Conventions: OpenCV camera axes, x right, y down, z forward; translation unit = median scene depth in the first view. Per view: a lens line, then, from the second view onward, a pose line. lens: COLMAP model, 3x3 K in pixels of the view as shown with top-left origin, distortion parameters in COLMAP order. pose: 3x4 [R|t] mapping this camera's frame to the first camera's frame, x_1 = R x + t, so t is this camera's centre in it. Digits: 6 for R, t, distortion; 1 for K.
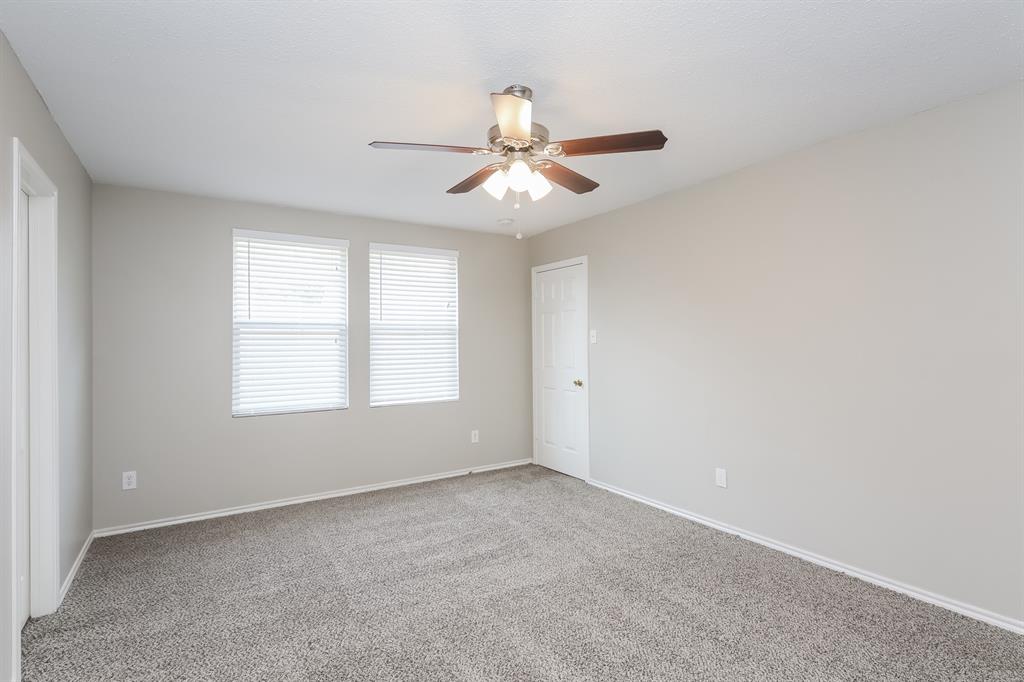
lens RADIAL K [[494.2, 0, 512.0], [0, 494.2, 341.0], [0, 0, 1]] dist [-0.019125, -0.000271]
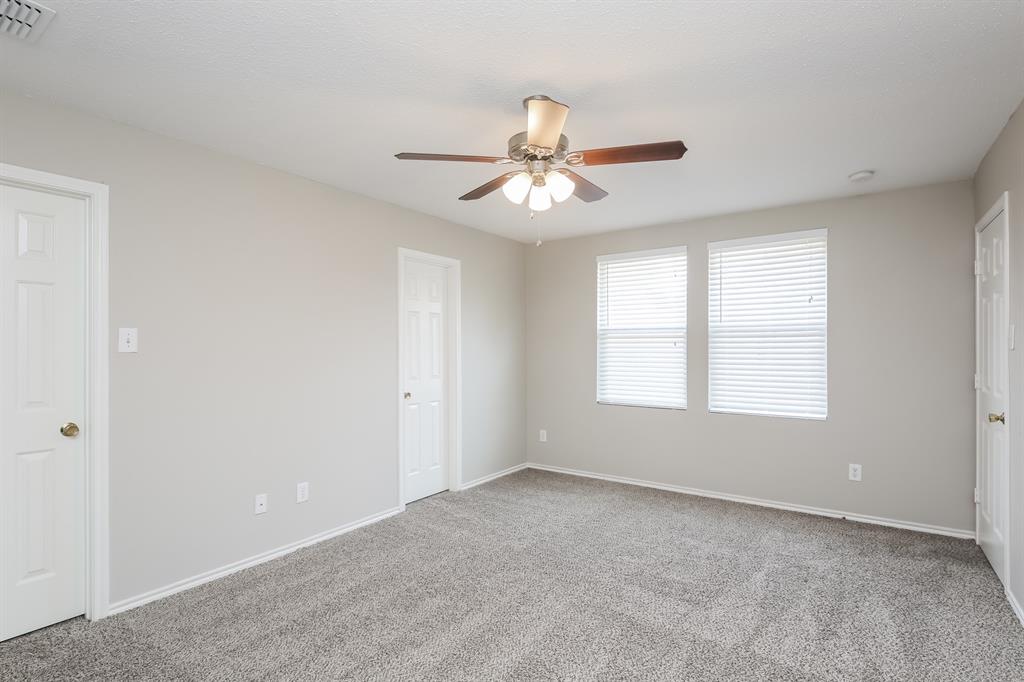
lens RADIAL K [[490.5, 0, 521.4], [0, 490.5, 351.0], [0, 0, 1]] dist [-0.000166, -0.000297]
pose [[0.373404, 0.012889, -0.927579, 0.475867], [0.002354, 0.999887, 0.014841, -0.001531], [0.927666, -0.007726, 0.373332, 0.293703]]
